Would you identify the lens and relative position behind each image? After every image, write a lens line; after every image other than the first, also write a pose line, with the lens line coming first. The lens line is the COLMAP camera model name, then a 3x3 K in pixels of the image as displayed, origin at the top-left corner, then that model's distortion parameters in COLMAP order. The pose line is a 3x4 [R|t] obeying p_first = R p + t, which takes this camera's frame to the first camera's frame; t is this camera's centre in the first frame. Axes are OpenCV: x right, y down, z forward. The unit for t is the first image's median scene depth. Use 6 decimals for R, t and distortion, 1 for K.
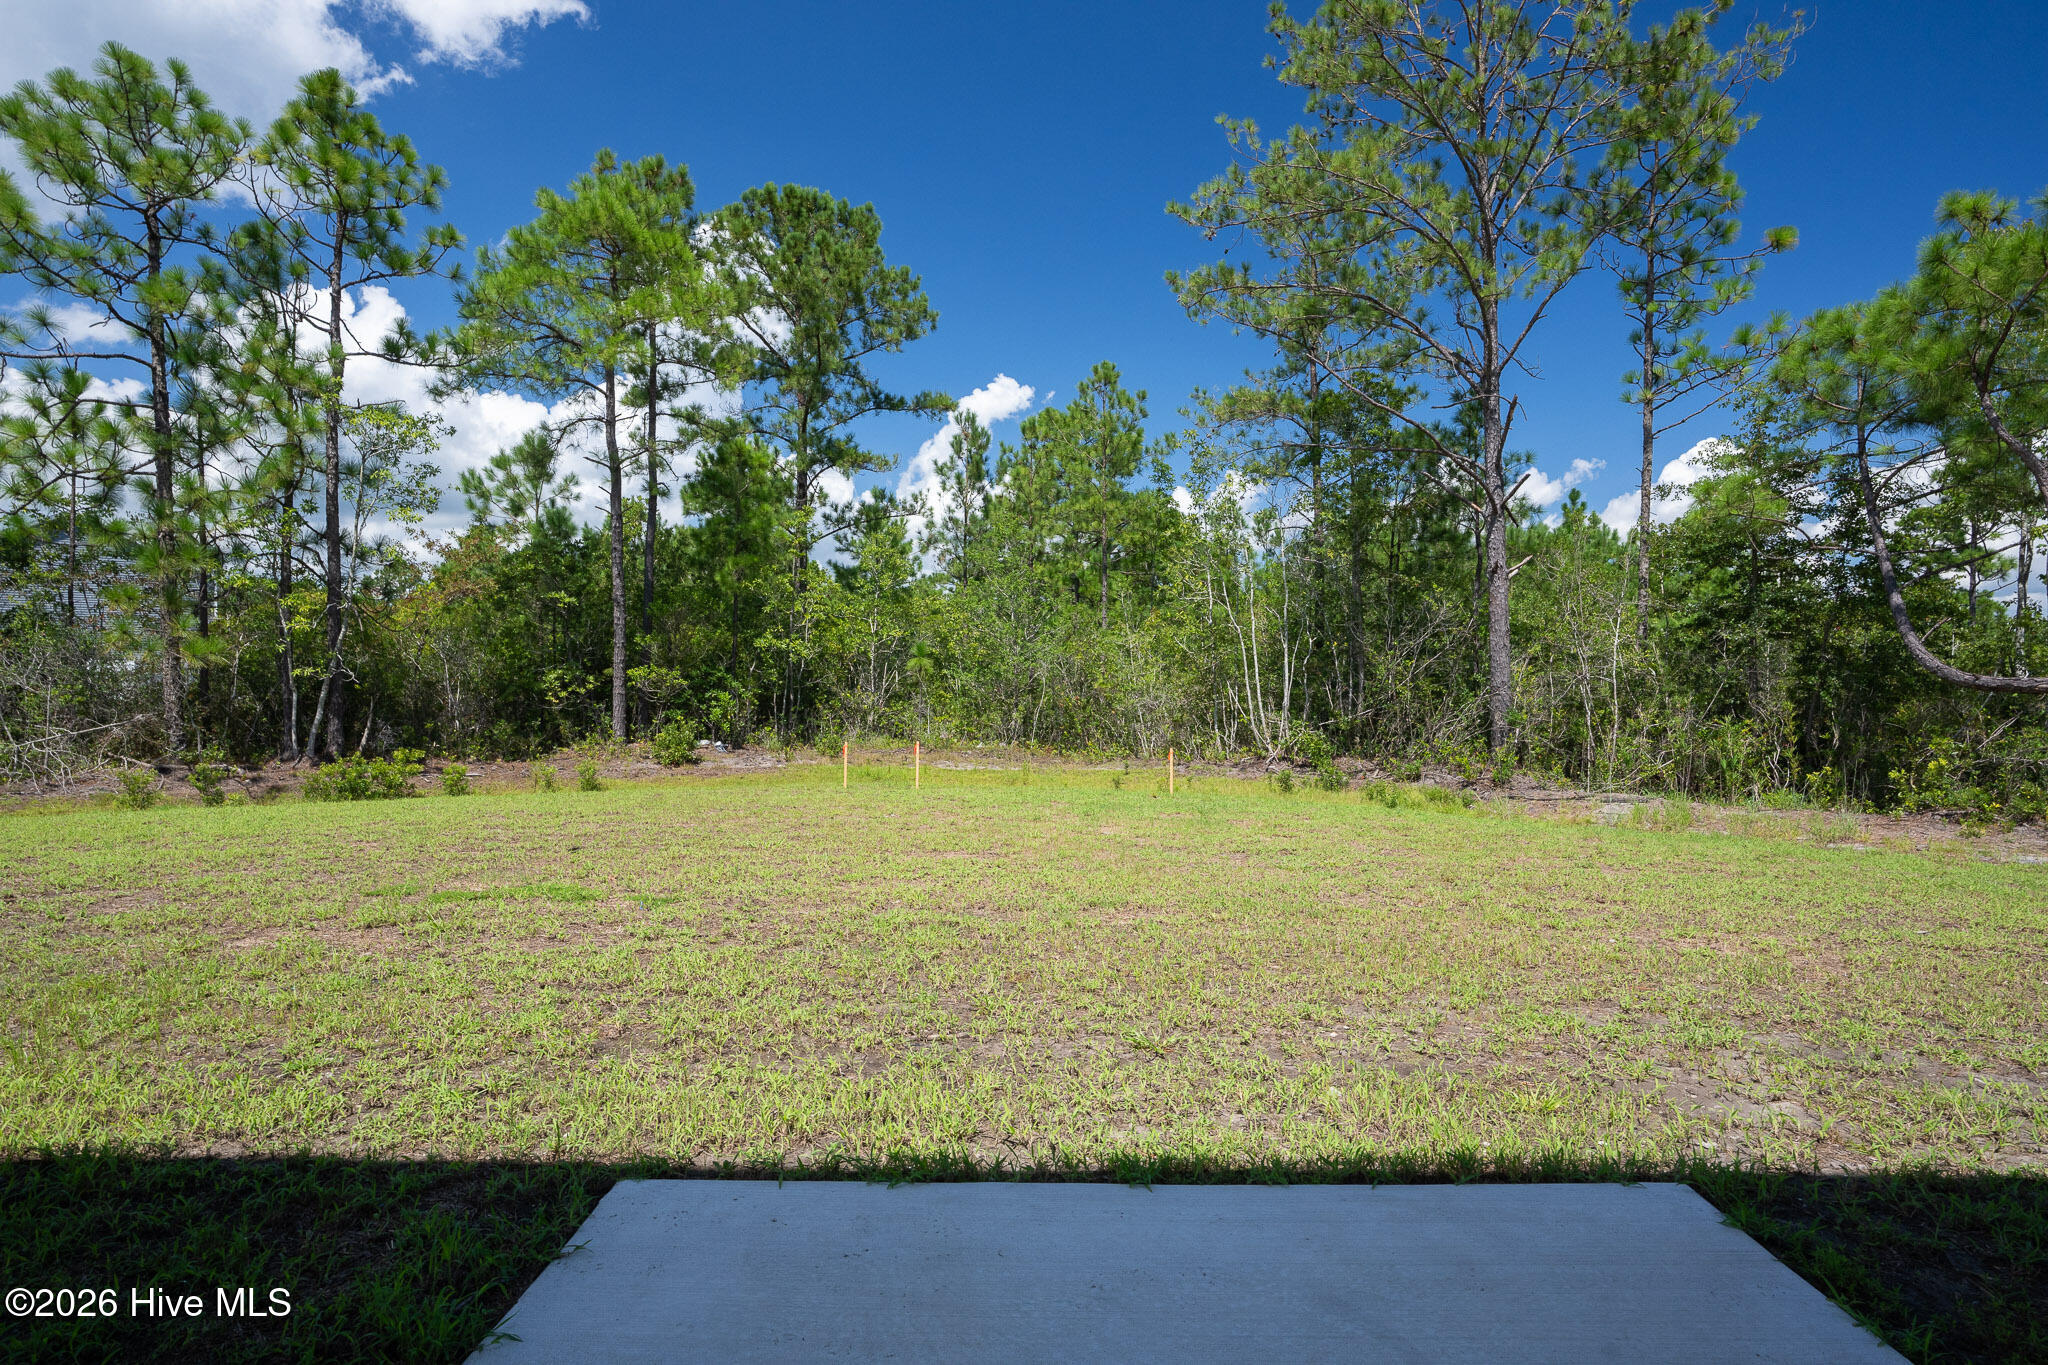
lens RADIAL K [[1094.5, 0, 1033.1], [0, 1094.5, 680.3], [0, 0, 1]] dist [0.004472, 0.000127]
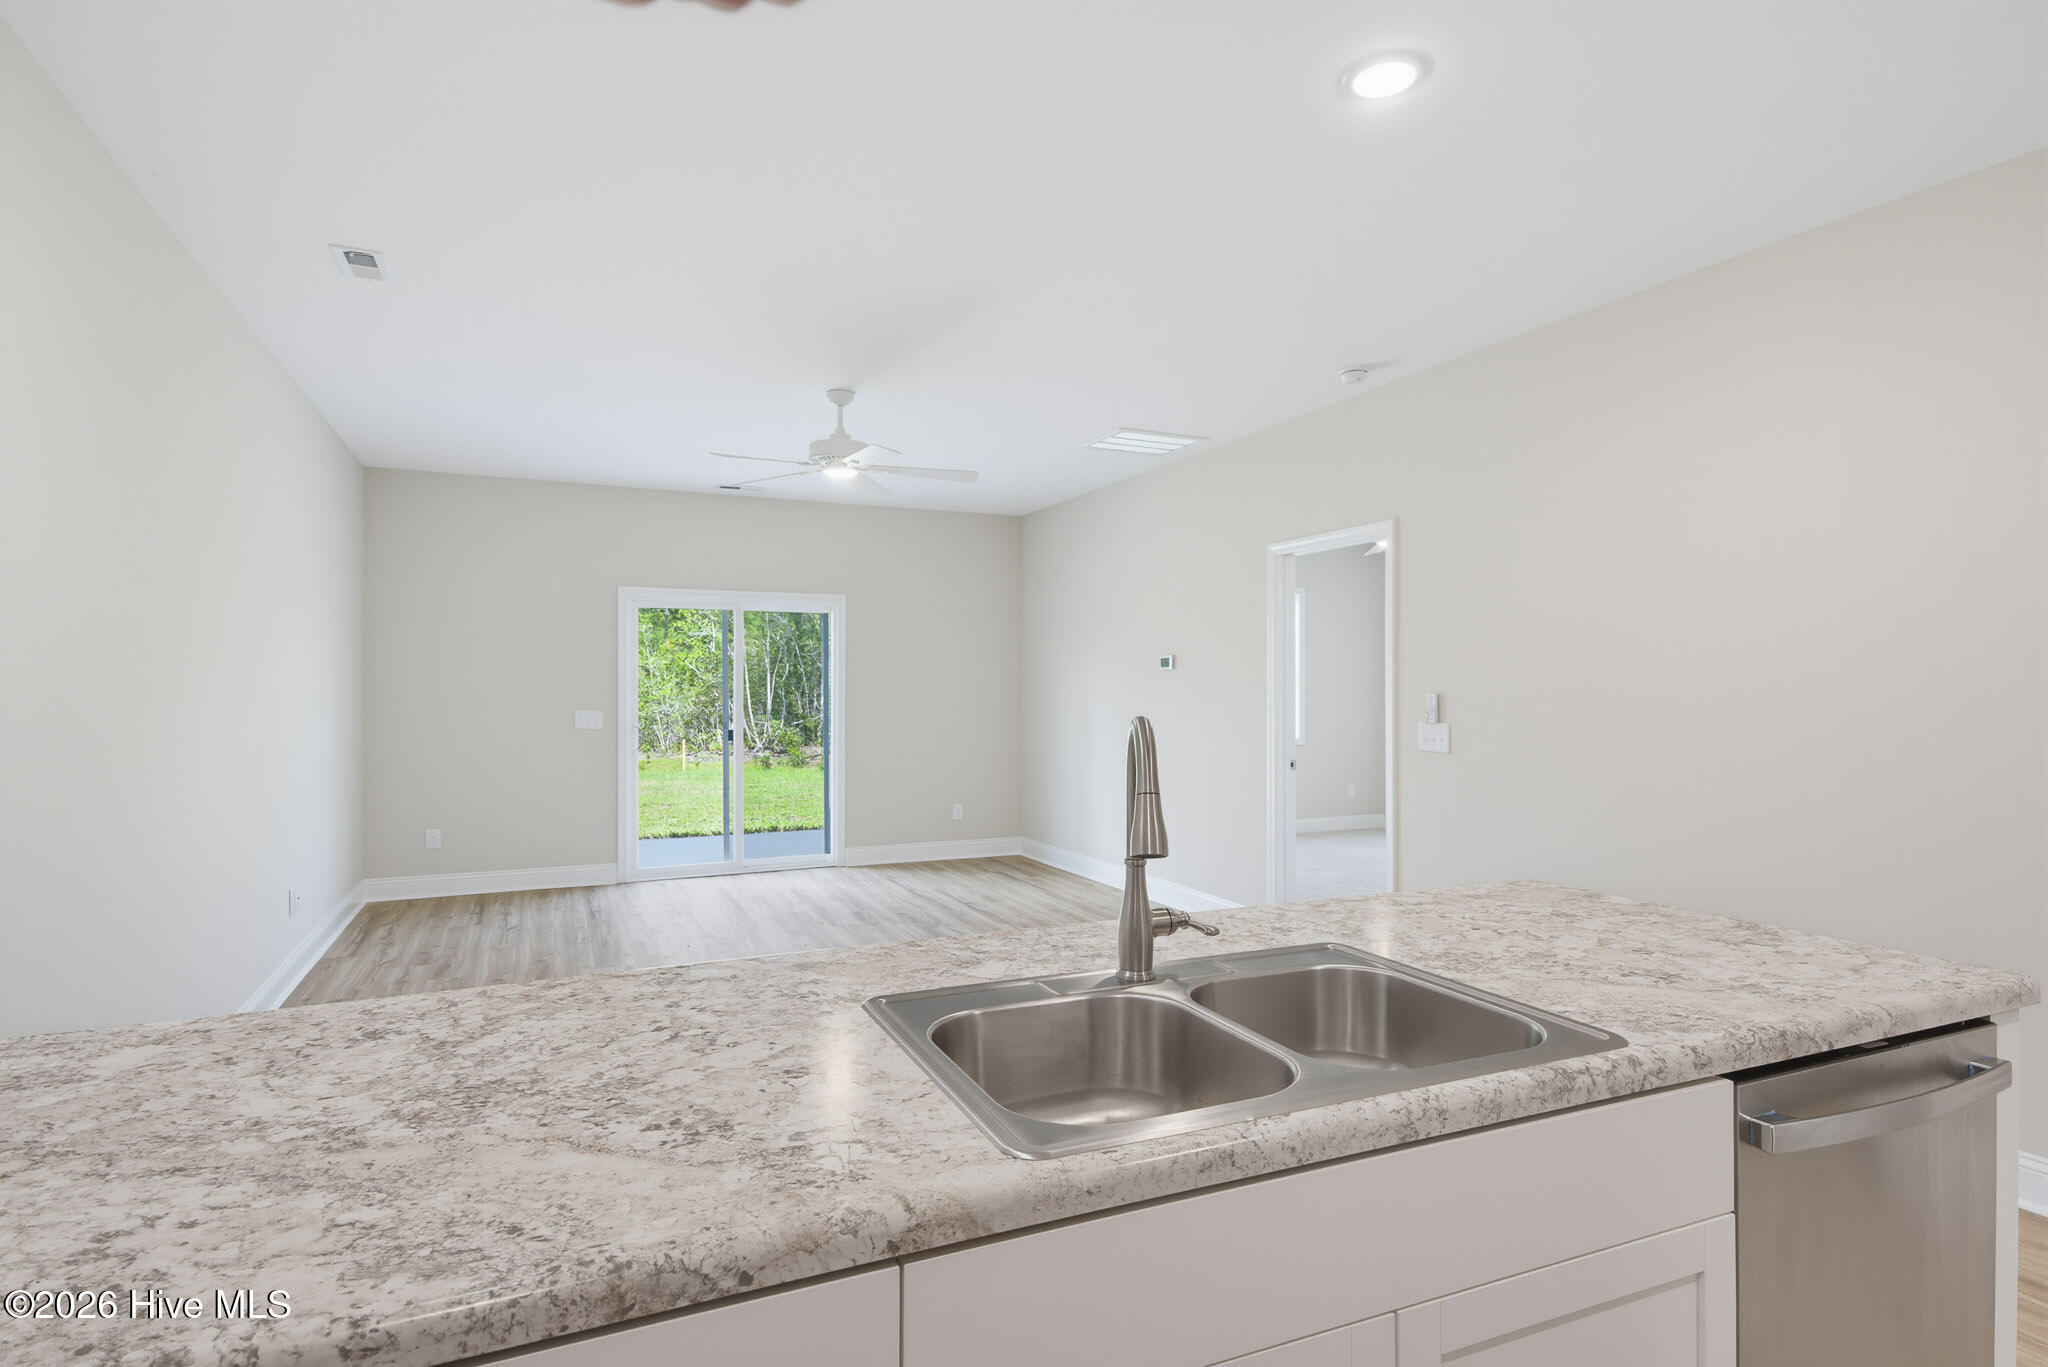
lens RADIAL K [[1094.5, 0, 1040.8], [0, 1094.5, 689.5], [0, 0, 1]] dist [0.004472, 0.000127]
pose [[0.903520, -0.003198, 0.428535, -0.054821], [0.003476, 0.999994, 0.000135, -0.002831], [-0.428533, 0.001368, 0.903525, -0.415477]]
